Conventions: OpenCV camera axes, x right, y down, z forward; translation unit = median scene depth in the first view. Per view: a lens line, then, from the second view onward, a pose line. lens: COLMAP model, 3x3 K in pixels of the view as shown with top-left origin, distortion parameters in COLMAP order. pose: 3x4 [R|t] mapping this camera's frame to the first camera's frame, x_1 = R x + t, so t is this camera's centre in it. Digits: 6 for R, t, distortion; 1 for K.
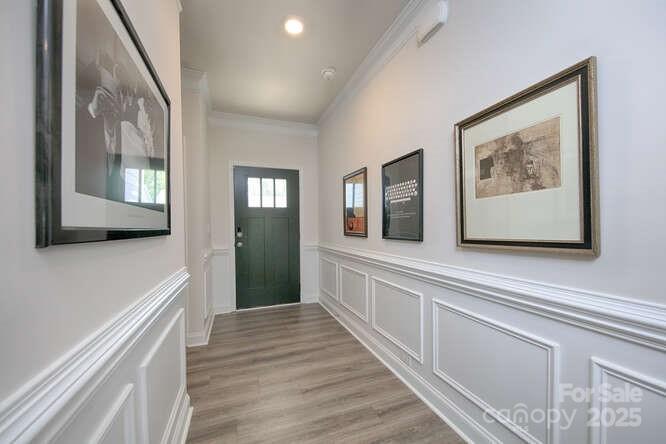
lens RADIAL K [[250.9, 0, 336.9], [0, 250.9, 221.6], [0, 0, 1]] dist [-0.033260, -0.000175]
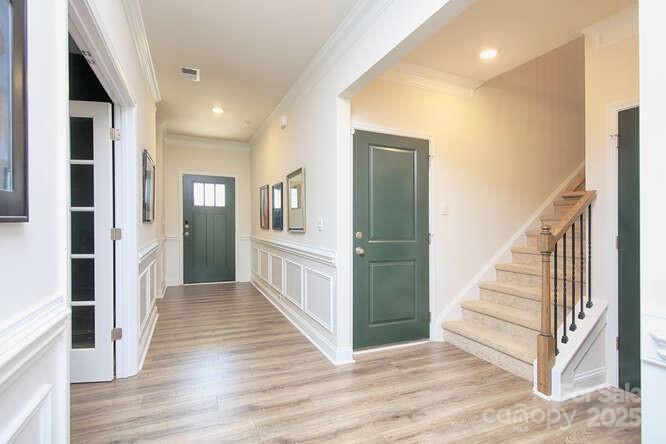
lens RADIAL K [[325.1, 0, 330.2], [0, 325.1, 225.7], [0, 0, 1]] dist [0.013849, -0.004090]
pose [[0.998871, 0.024137, 0.040923, 0.277554], [-0.025131, 0.999397, 0.023960, -0.010281], [-0.040320, -0.024962, 0.998875, -0.705387]]
